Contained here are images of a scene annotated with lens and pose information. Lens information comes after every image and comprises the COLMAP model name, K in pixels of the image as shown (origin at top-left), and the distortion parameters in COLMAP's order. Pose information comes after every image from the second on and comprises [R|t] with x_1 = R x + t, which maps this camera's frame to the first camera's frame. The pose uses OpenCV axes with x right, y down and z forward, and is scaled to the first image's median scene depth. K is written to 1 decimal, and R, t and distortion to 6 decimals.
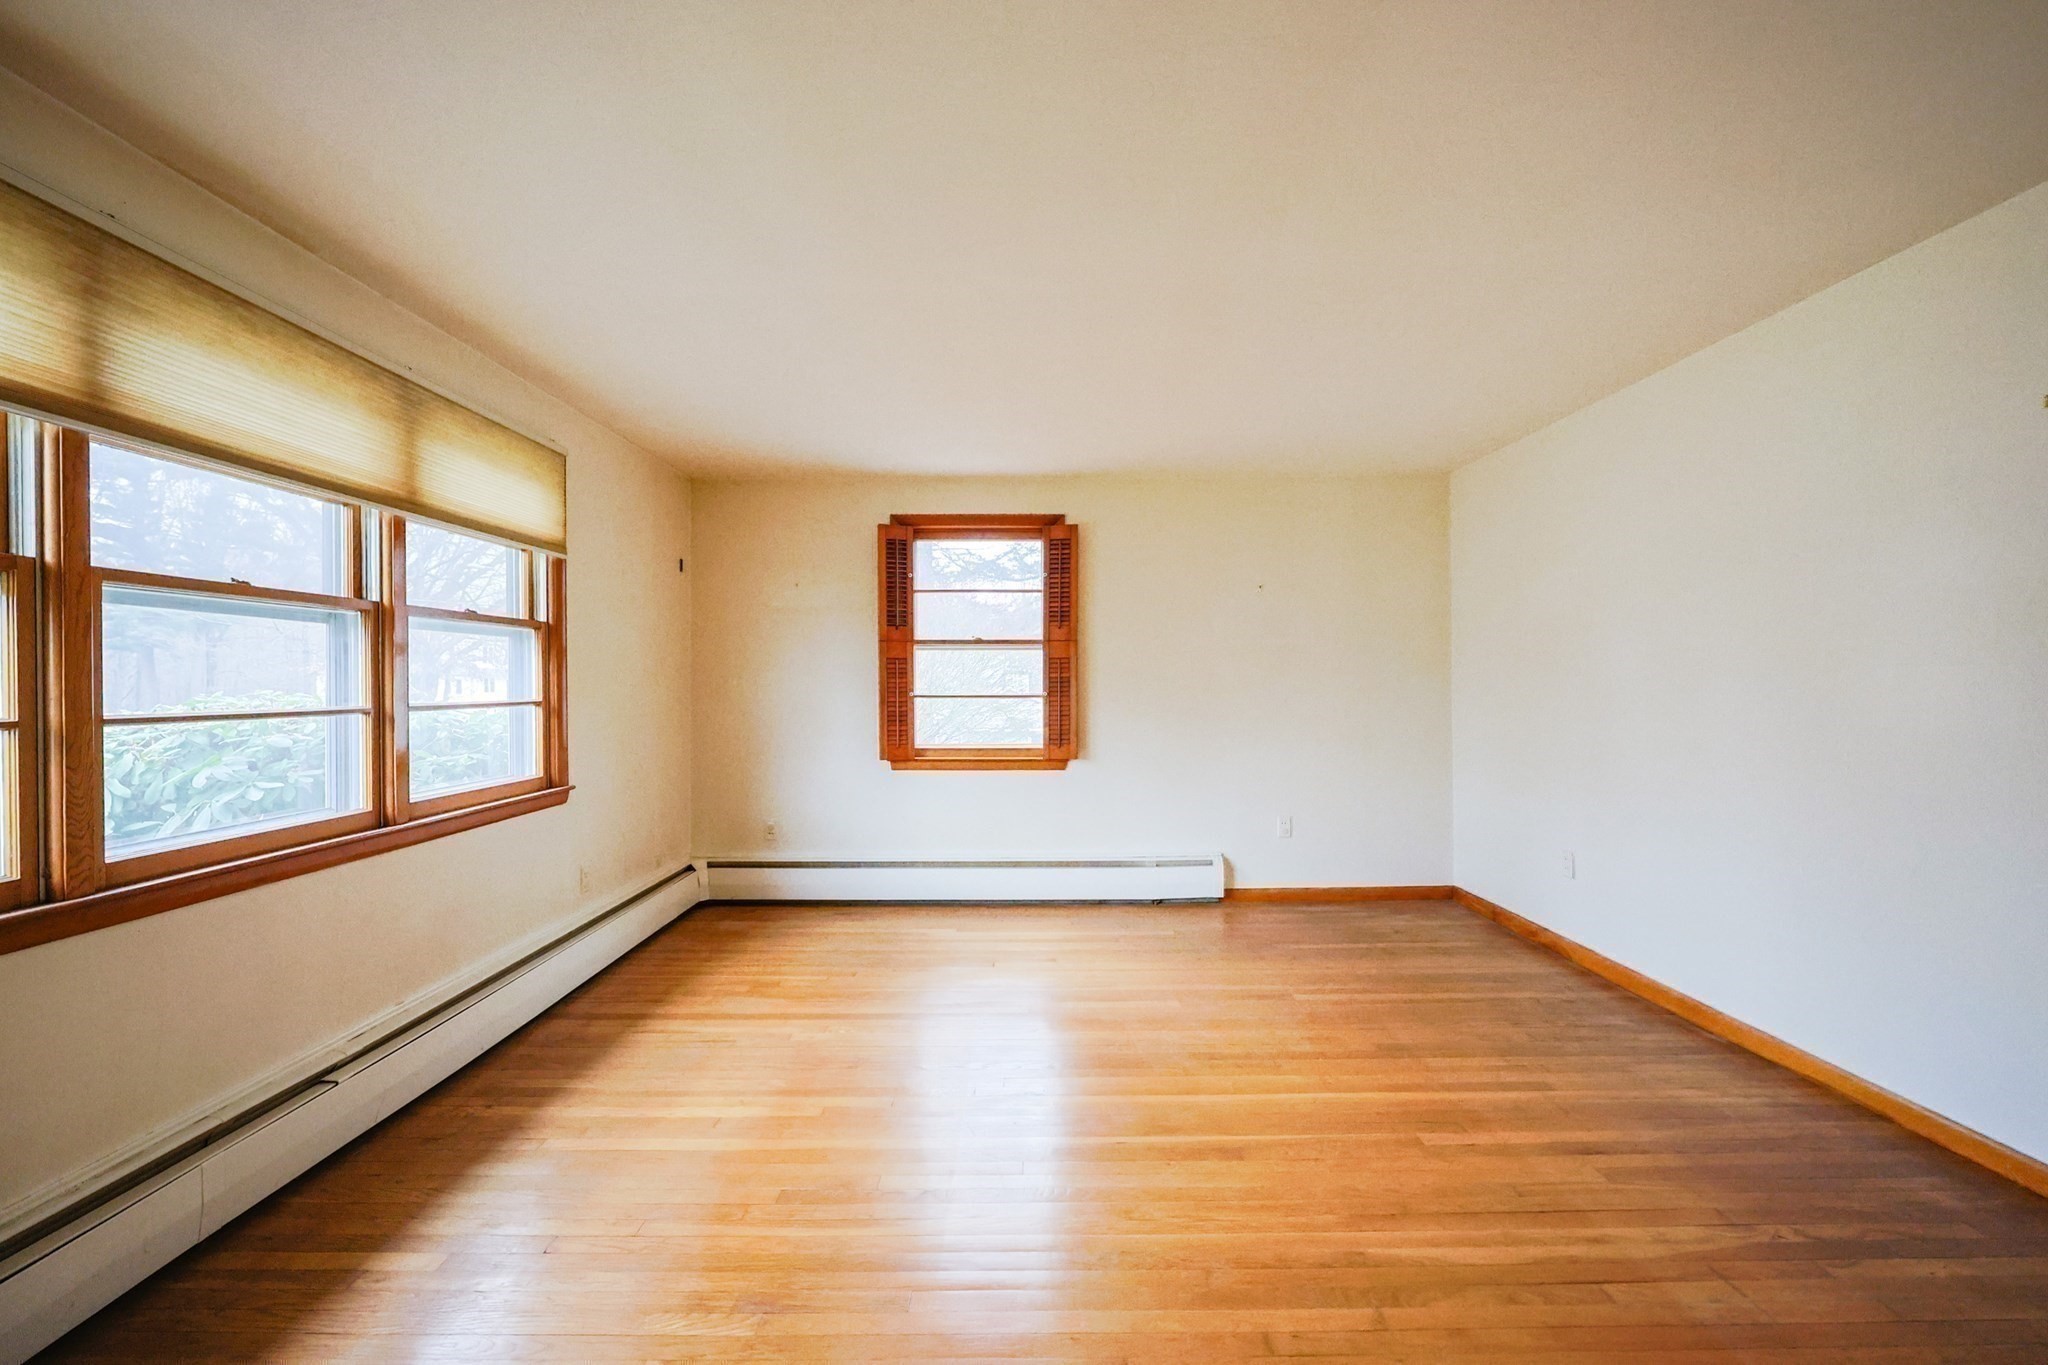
lens RADIAL K [[880.3, 0, 1016.7], [0, 880.3, 679.1], [0, 0, 1]] dist [0.001425, -0.001443]
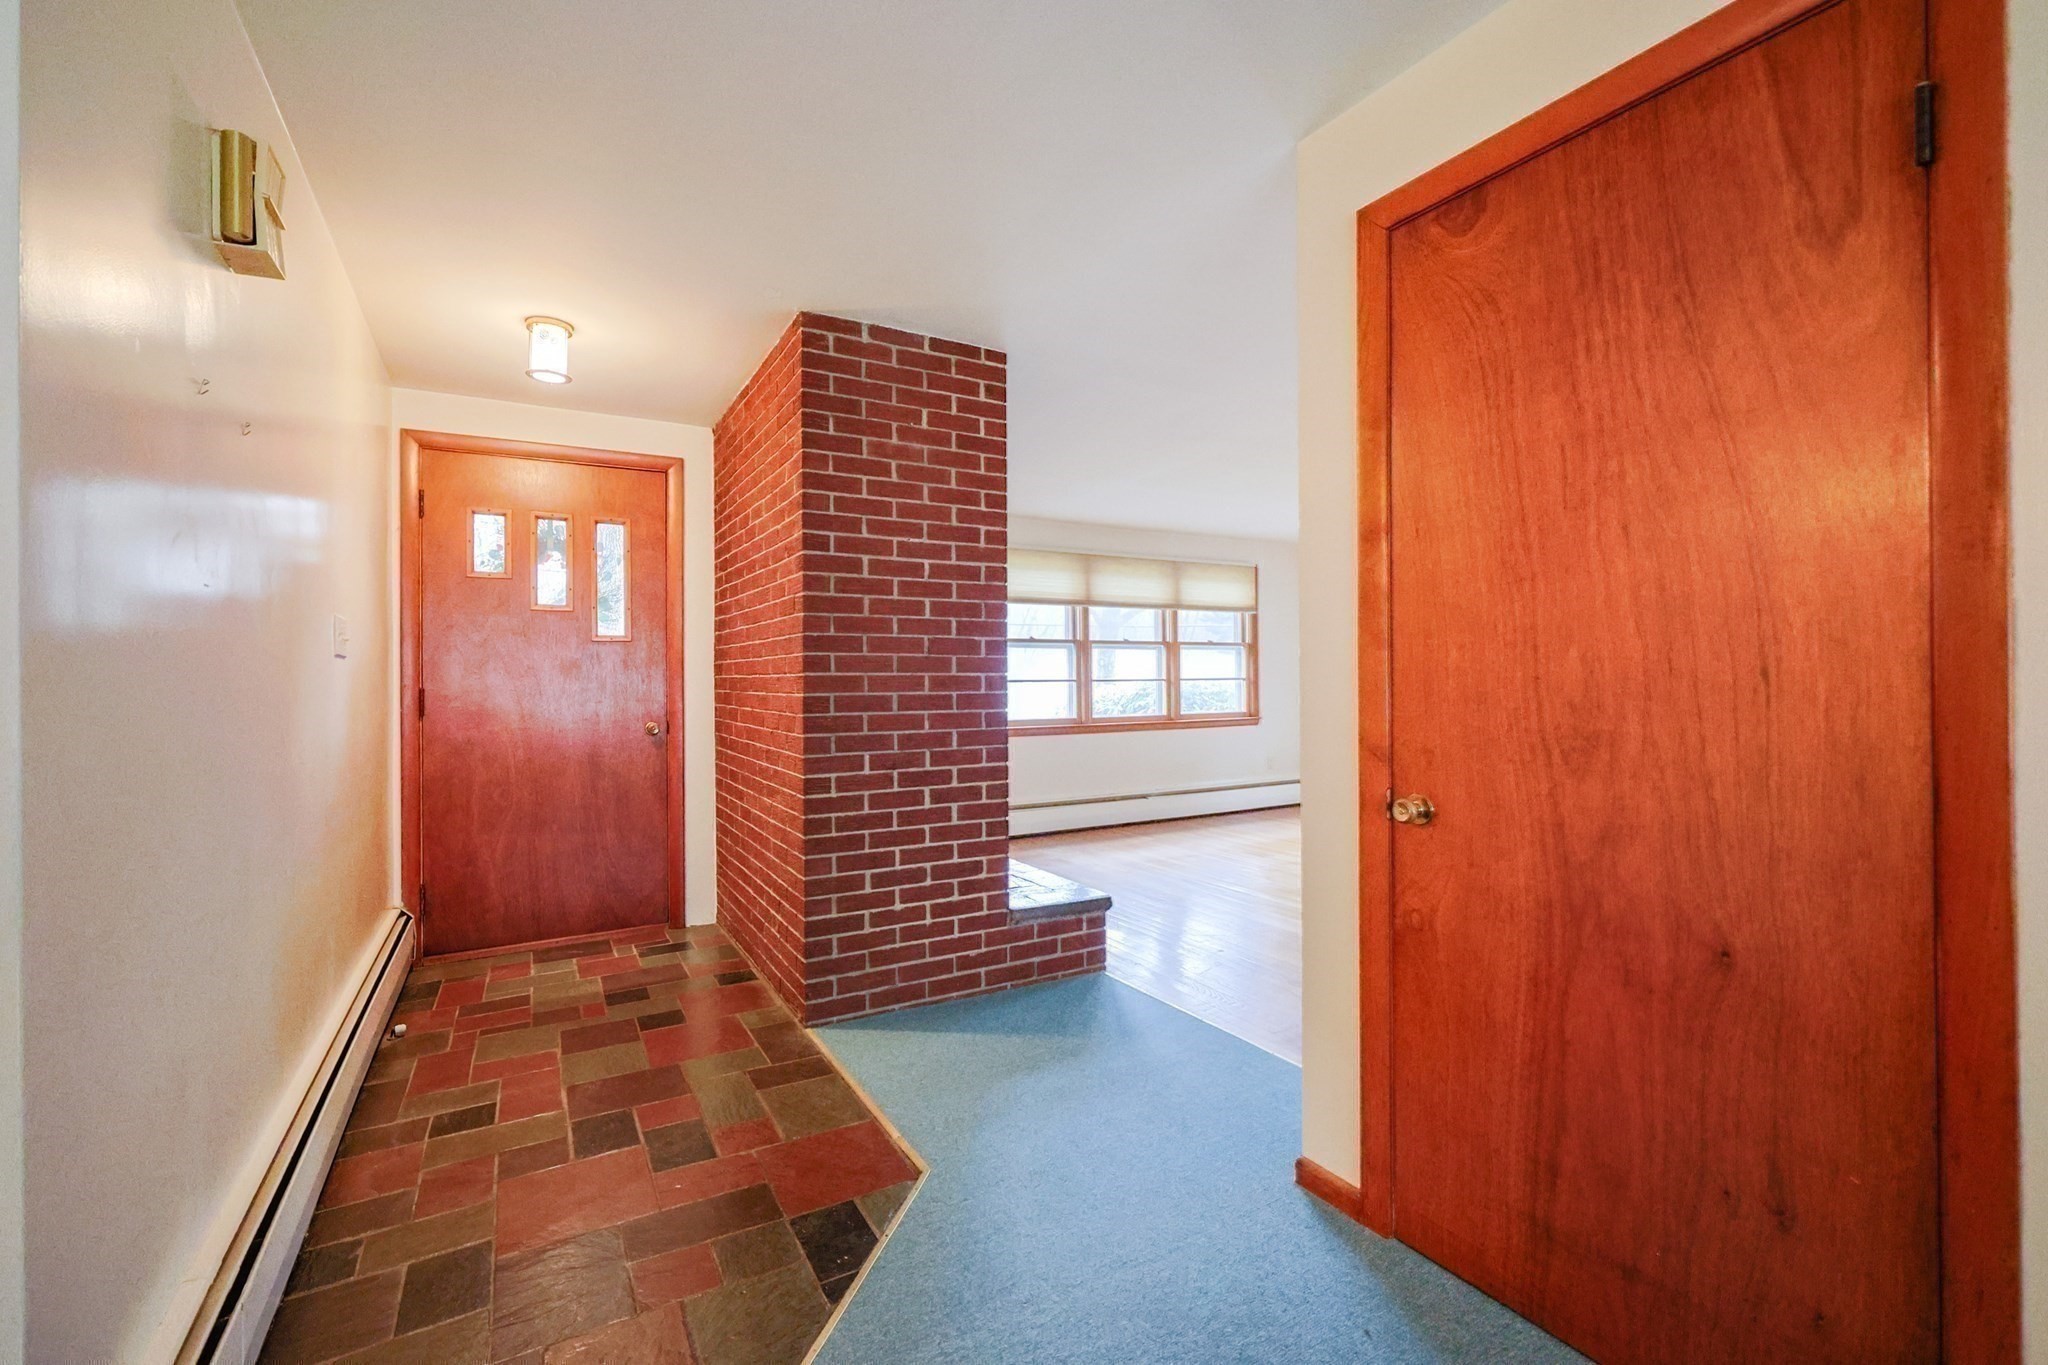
lens RADIAL K [[880.3, 0, 1023.4], [0, 880.3, 676.3], [0, 0, 1]] dist [0.001425, -0.001443]
pose [[0.497717, -0.003294, -0.867333, 0.815876], [0.012422, 0.999917, 0.003330, 0.004142], [0.867250, -0.012431, 0.497717, -0.443789]]
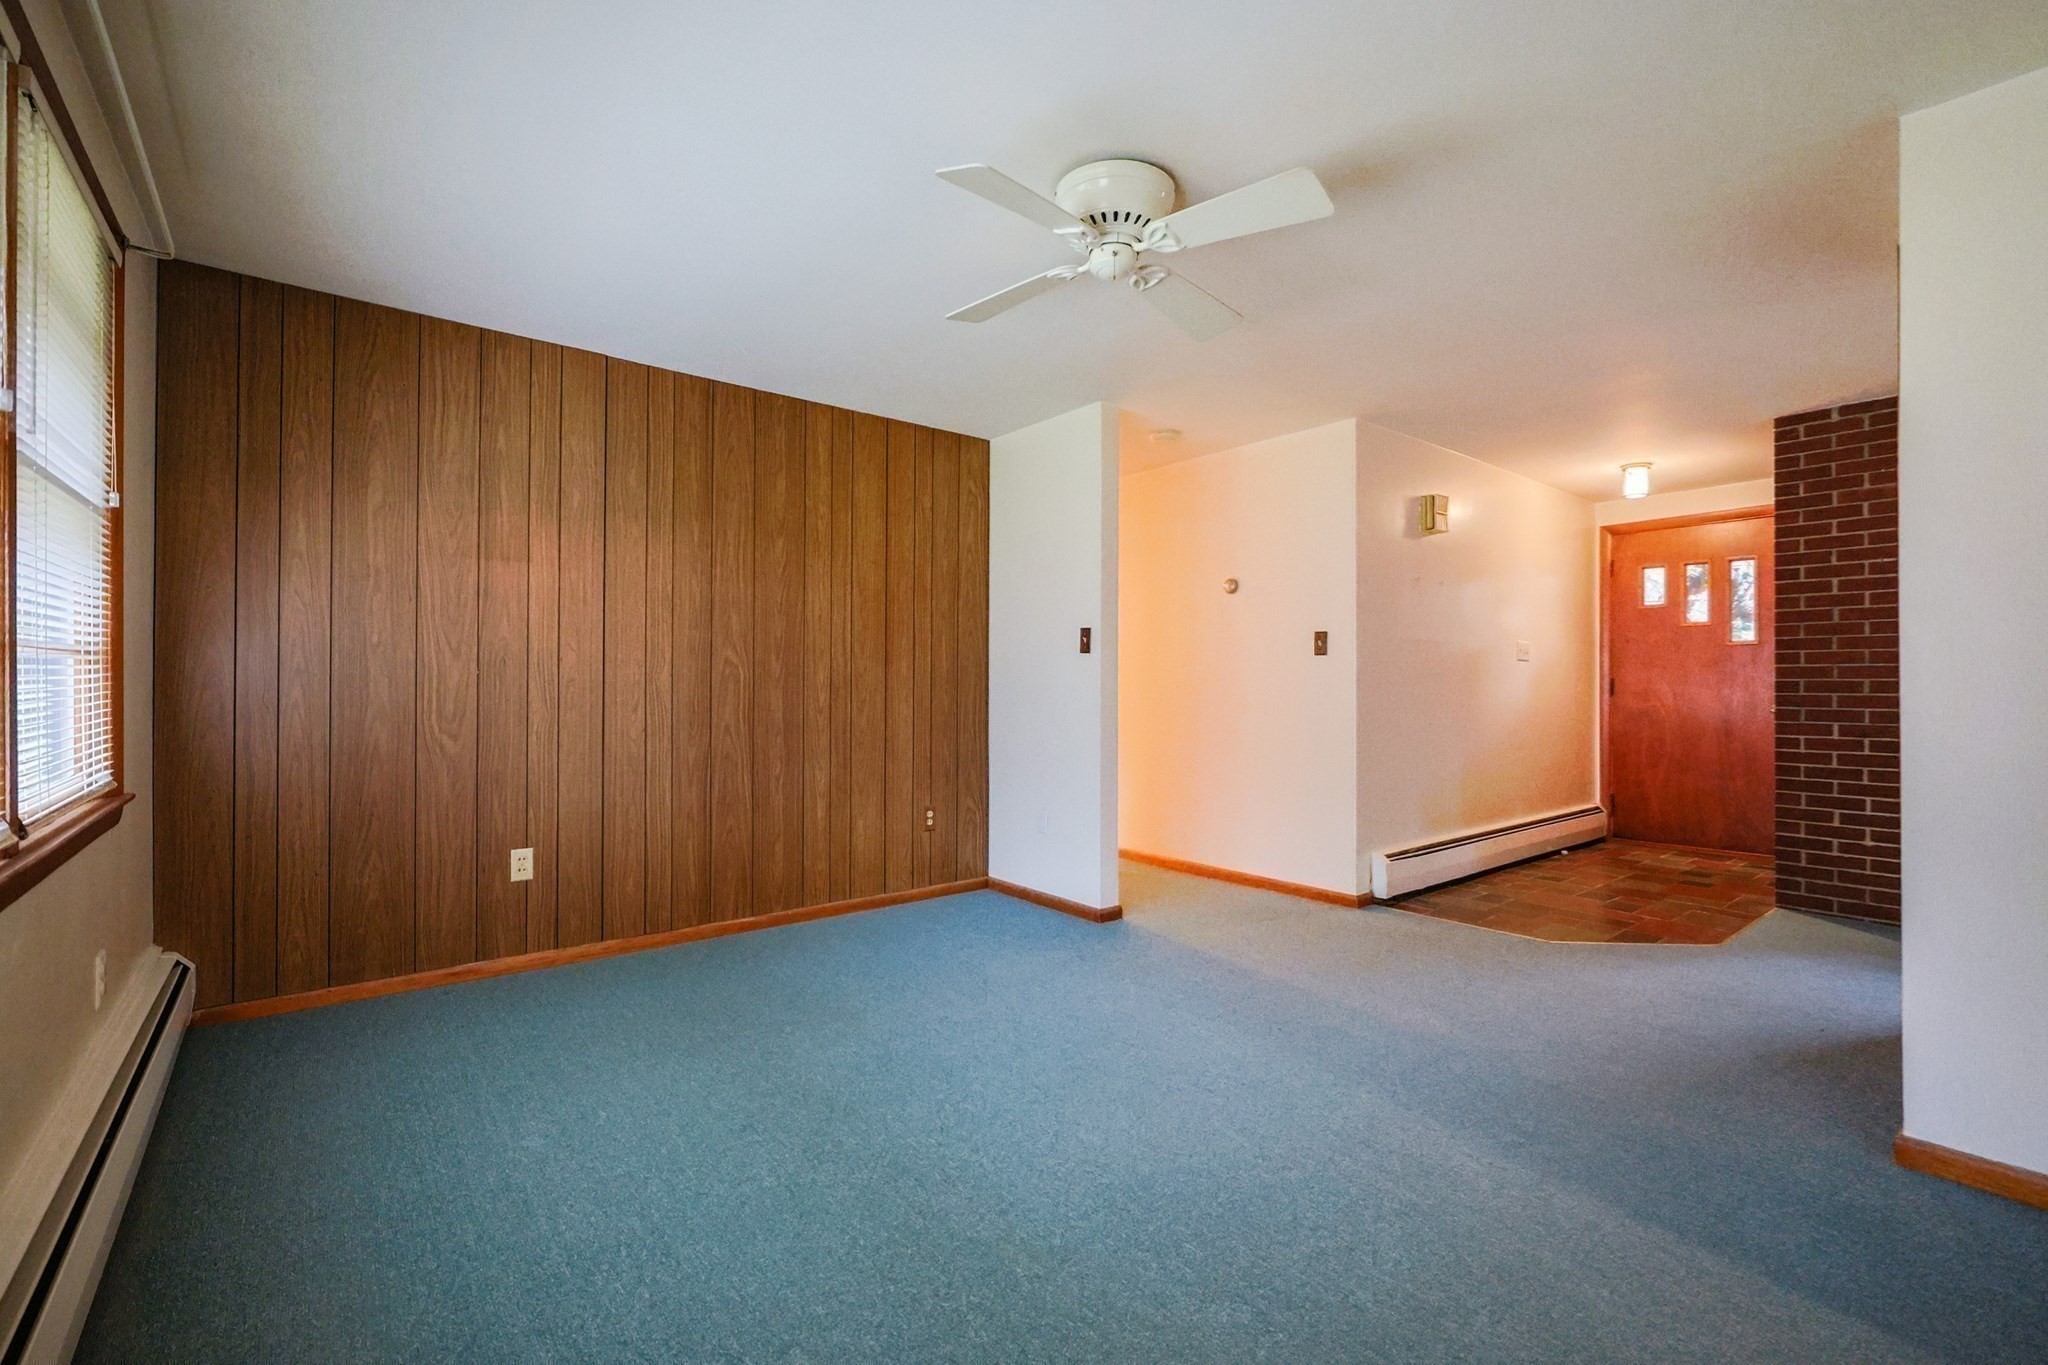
lens RADIAL K [[880.3, 0, 1037.7], [0, 880.3, 680.5], [0, 0, 1]] dist [0.001425, -0.001443]
pose [[-0.773903, -0.000618, -0.633304, 1.385341], [0.007150, 0.999927, -0.009713, 0.021785], [0.633264, -0.012045, -0.773842, -0.035569]]
